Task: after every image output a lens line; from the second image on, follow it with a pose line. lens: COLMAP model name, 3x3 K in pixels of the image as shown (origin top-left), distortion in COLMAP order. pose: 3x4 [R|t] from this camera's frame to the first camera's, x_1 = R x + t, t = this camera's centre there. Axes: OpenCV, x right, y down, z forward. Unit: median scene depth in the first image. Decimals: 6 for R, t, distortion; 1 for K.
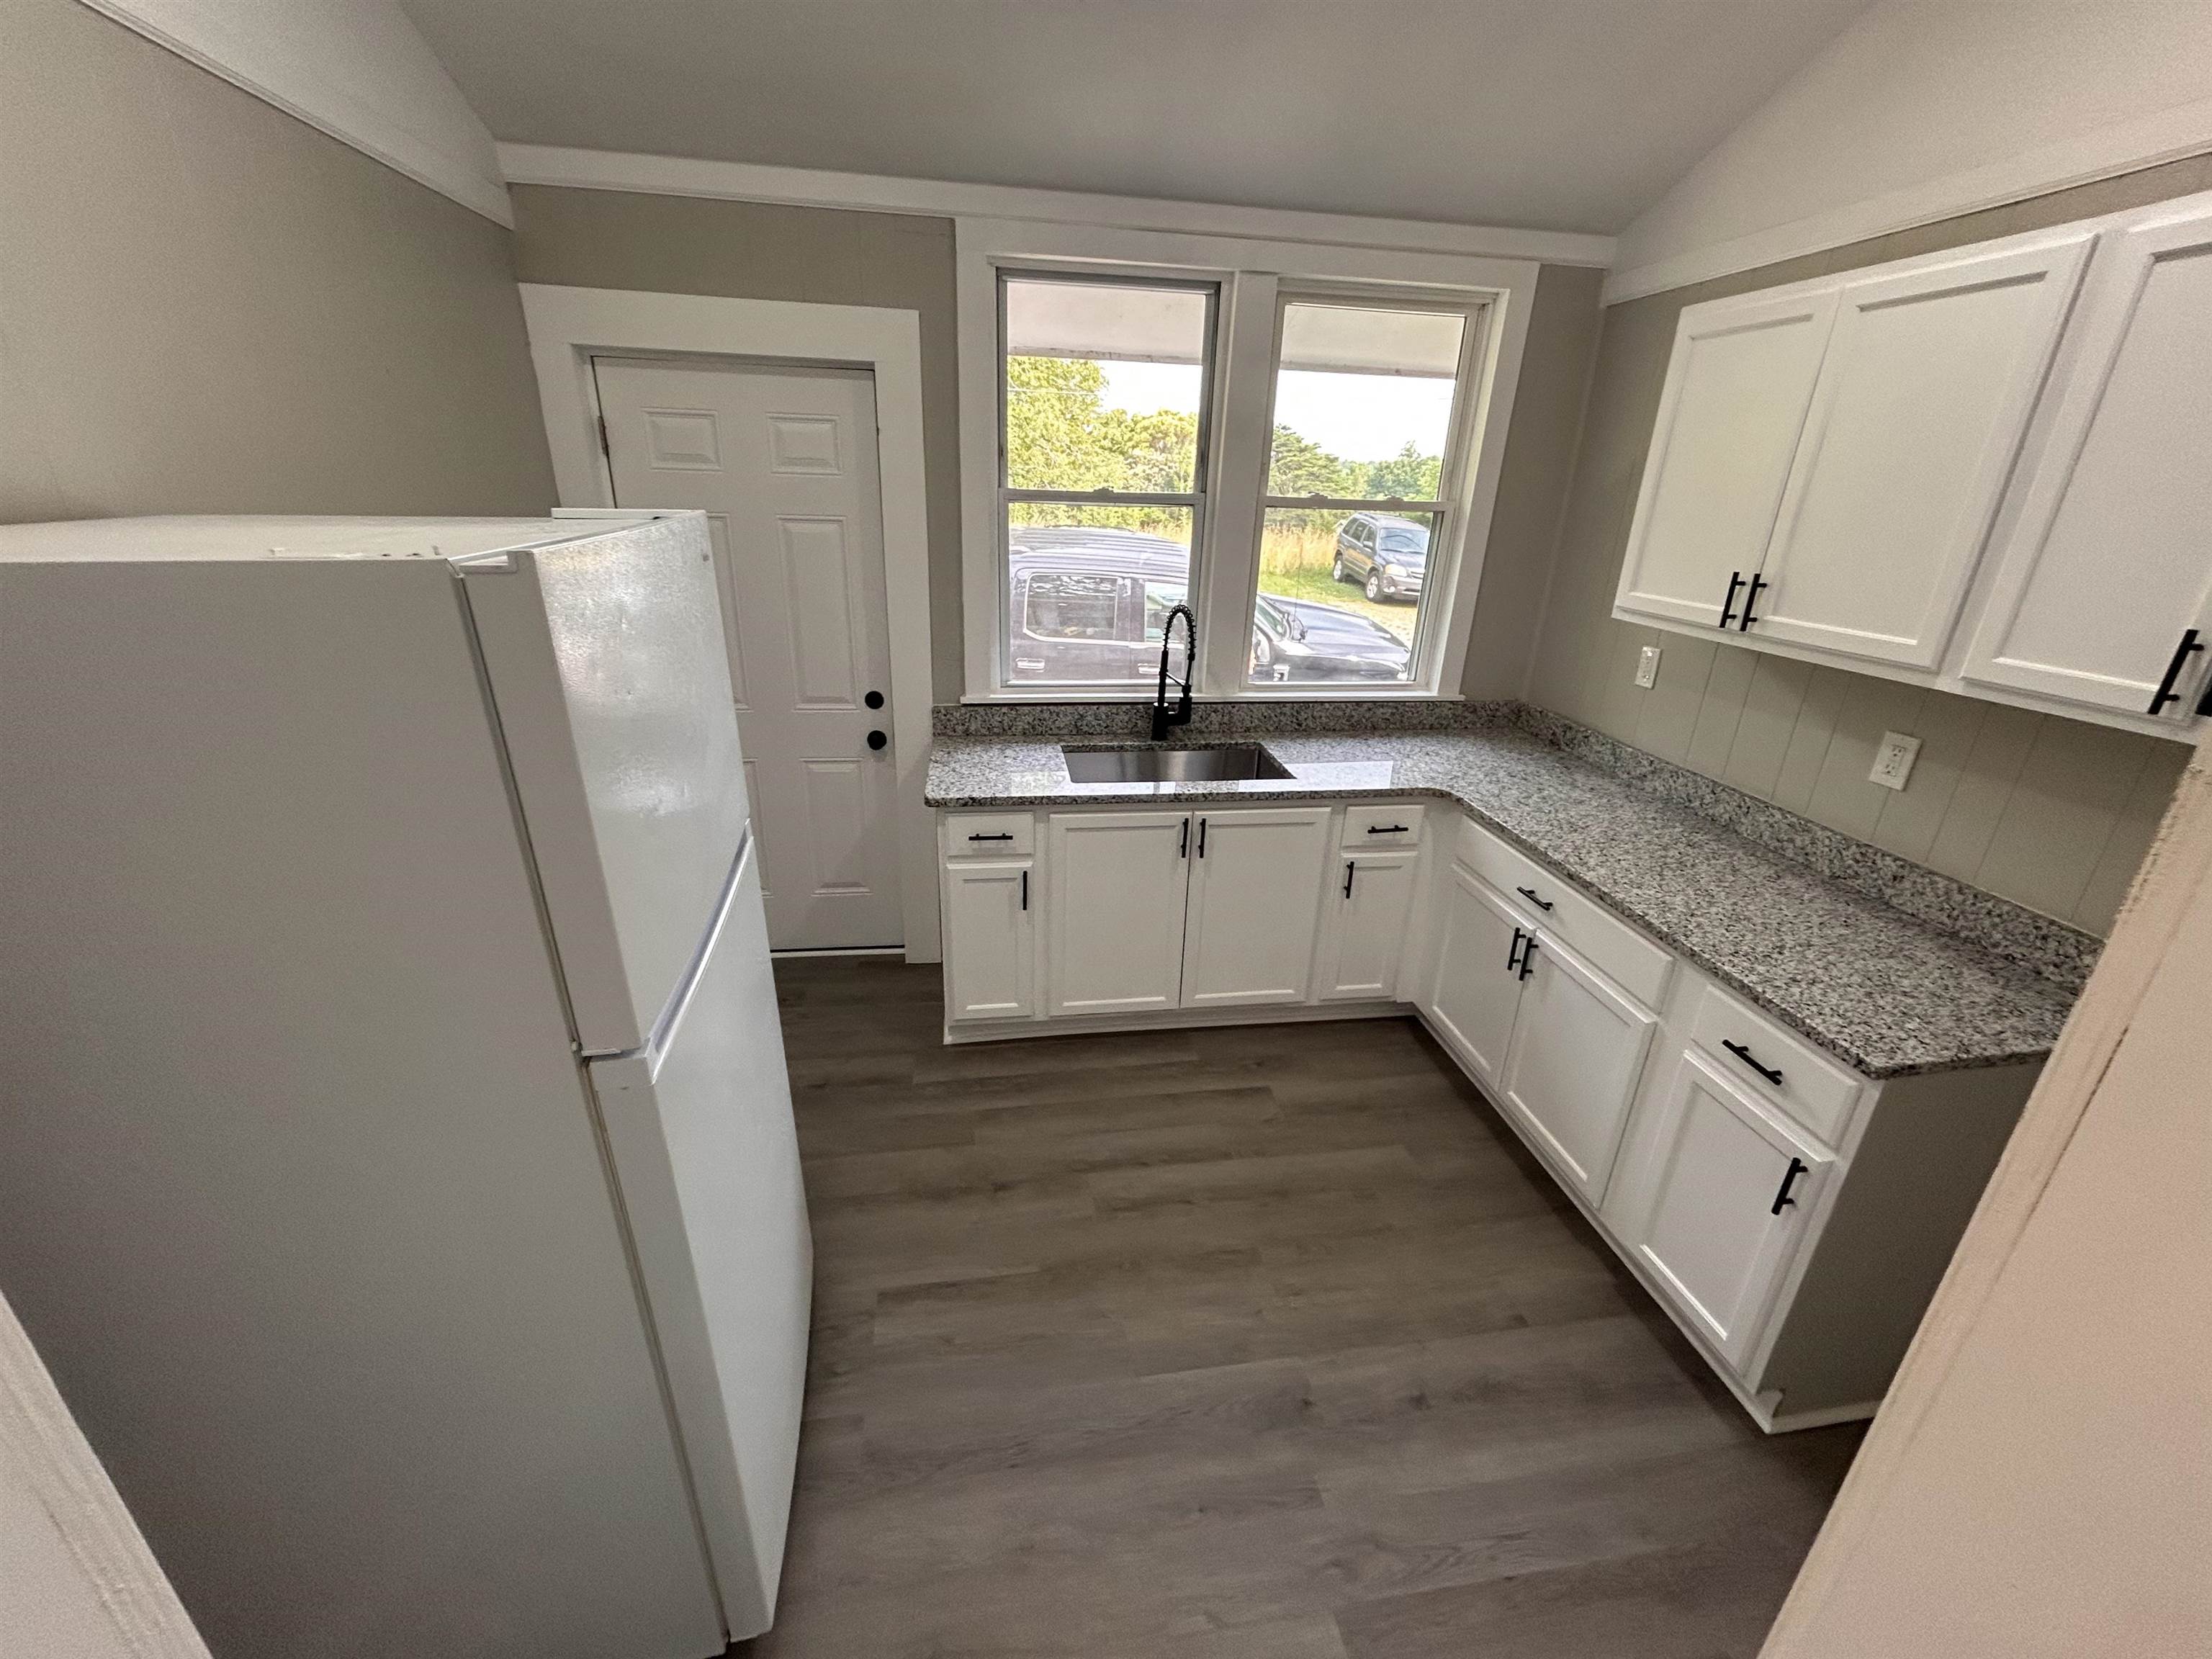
lens RADIAL K [[889.1, 0, 1118.7], [0, 889.1, 826.8], [0, 0, 1]] dist [-0.002978, 0.000916]
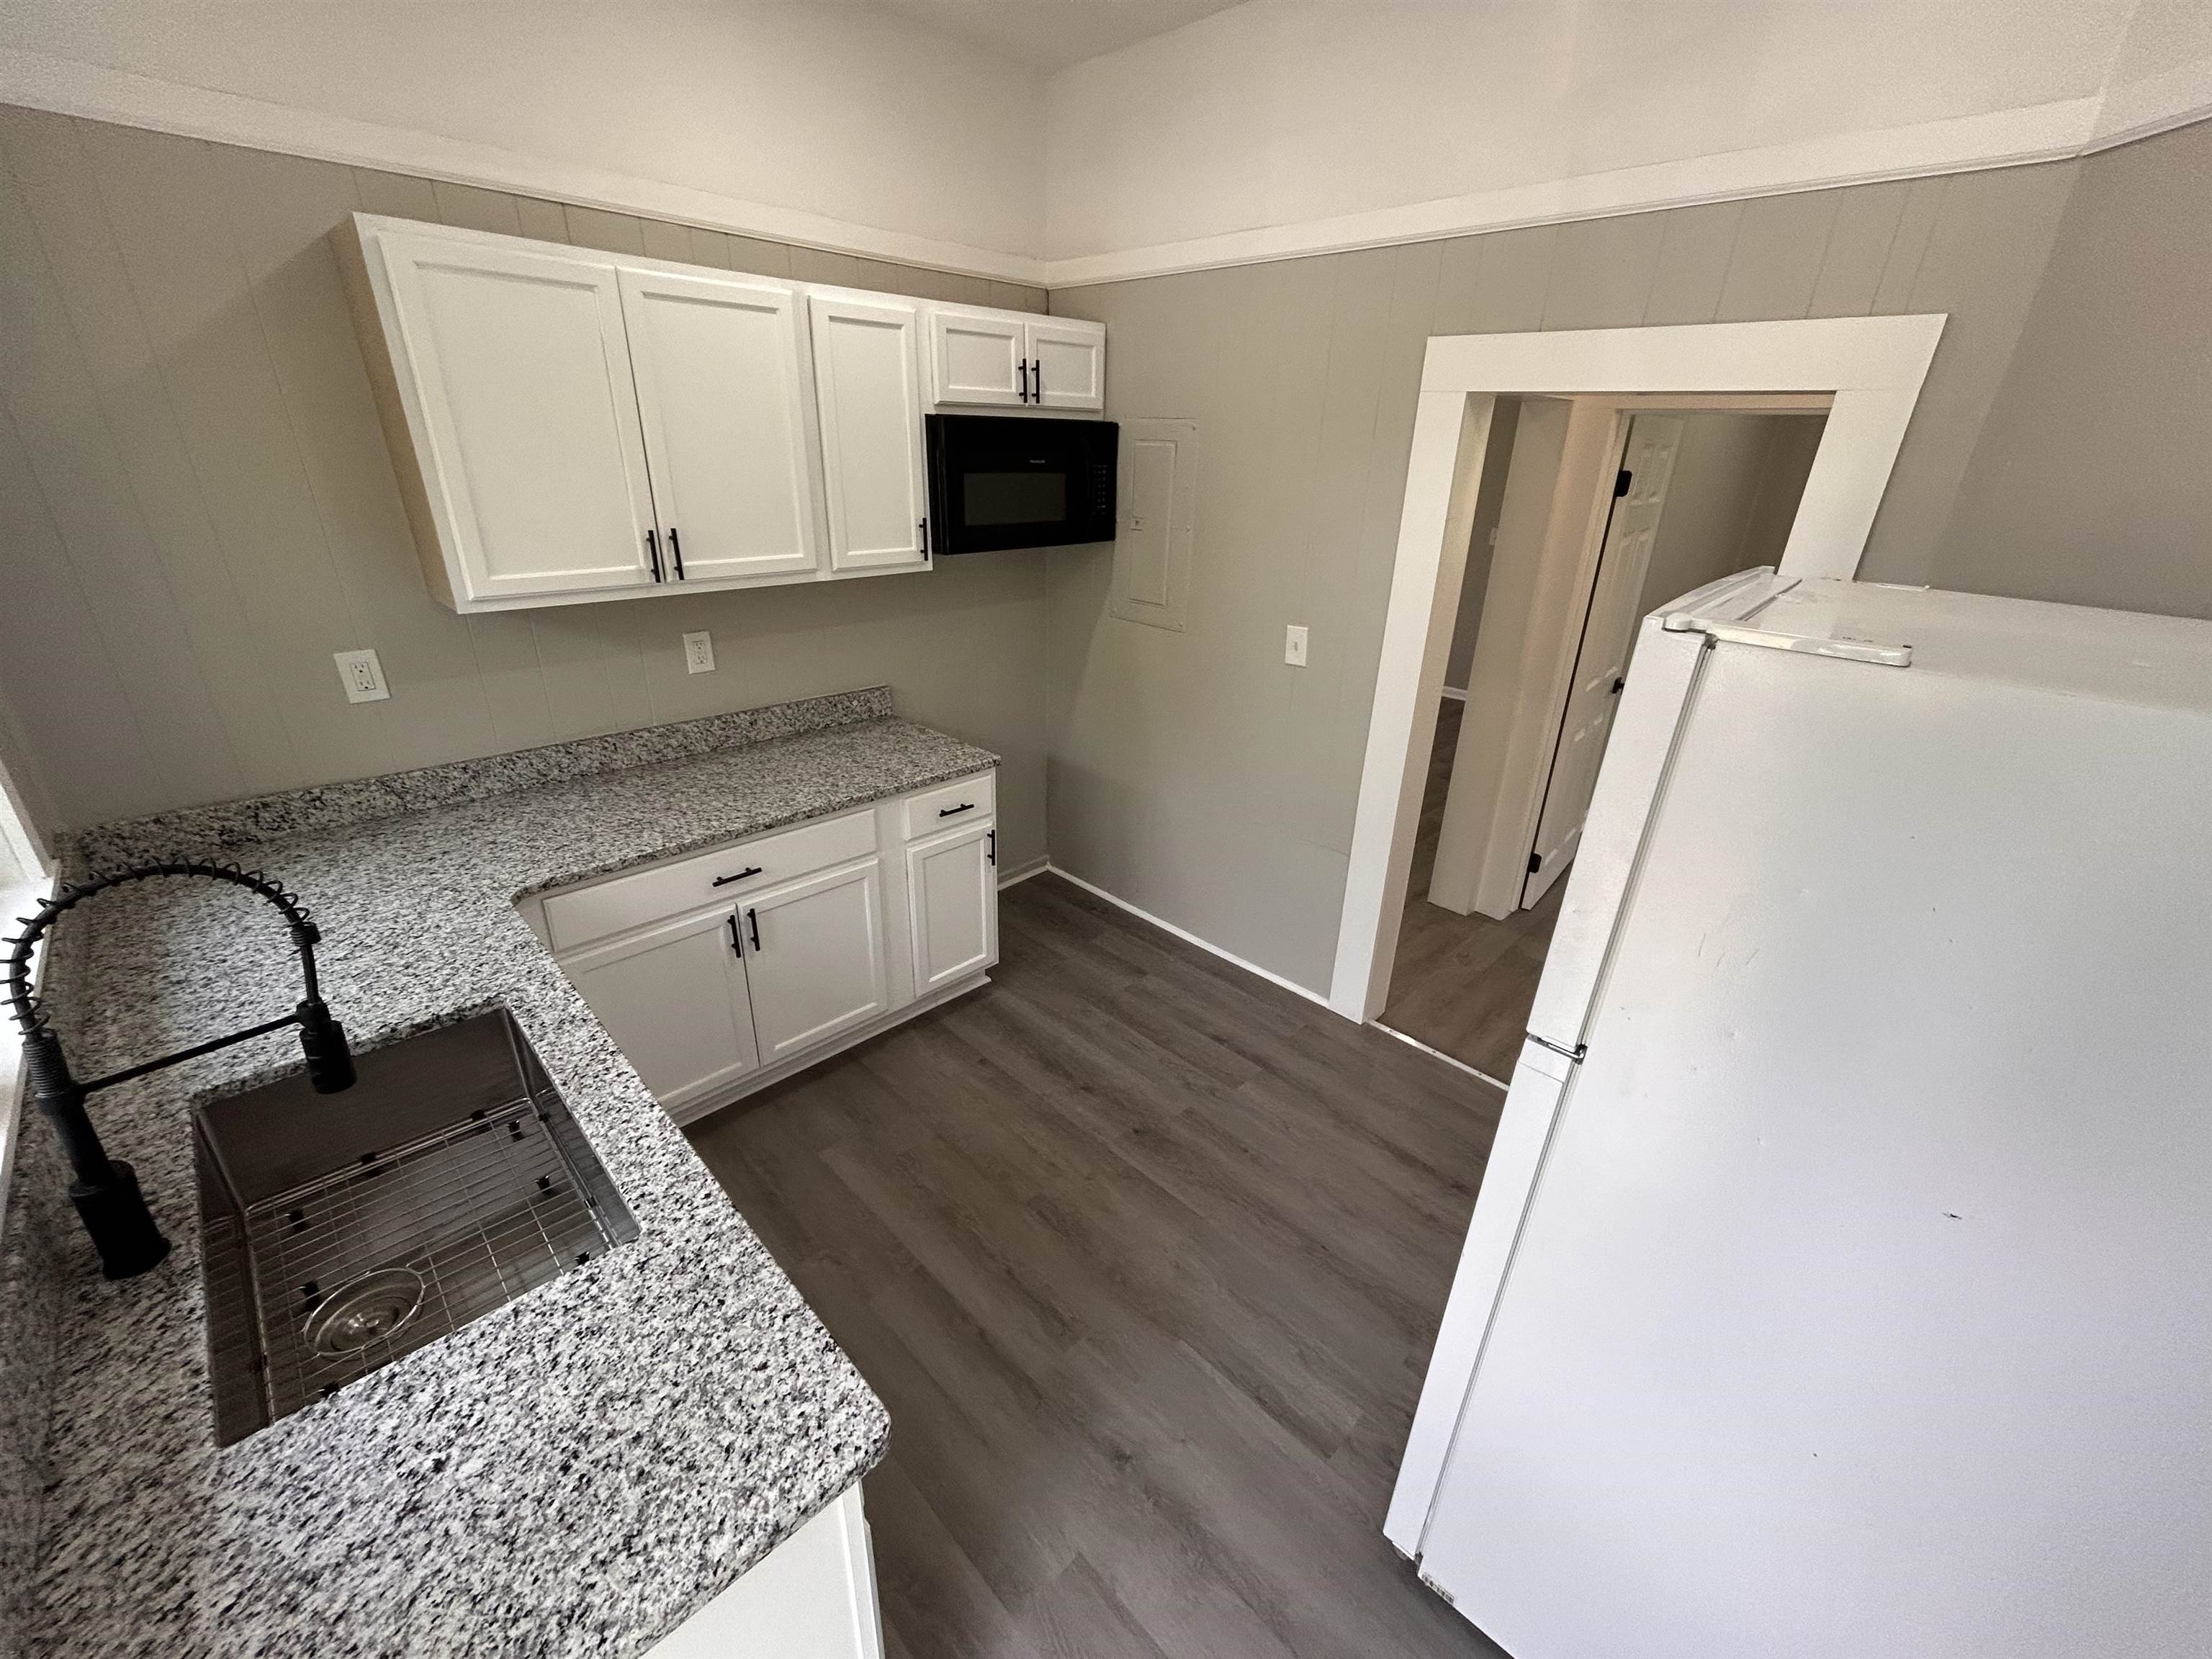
lens RADIAL K [[889.1, 0, 1099.0], [0, 889.1, 830.3], [0, 0, 1]] dist [-0.002978, 0.000916]
pose [[-0.575307, -0.372406, 0.728242, -0.505340], [0.256256, 0.763452, 0.592852, -0.476288], [-0.776759, 0.527689, -0.343788, 1.065736]]
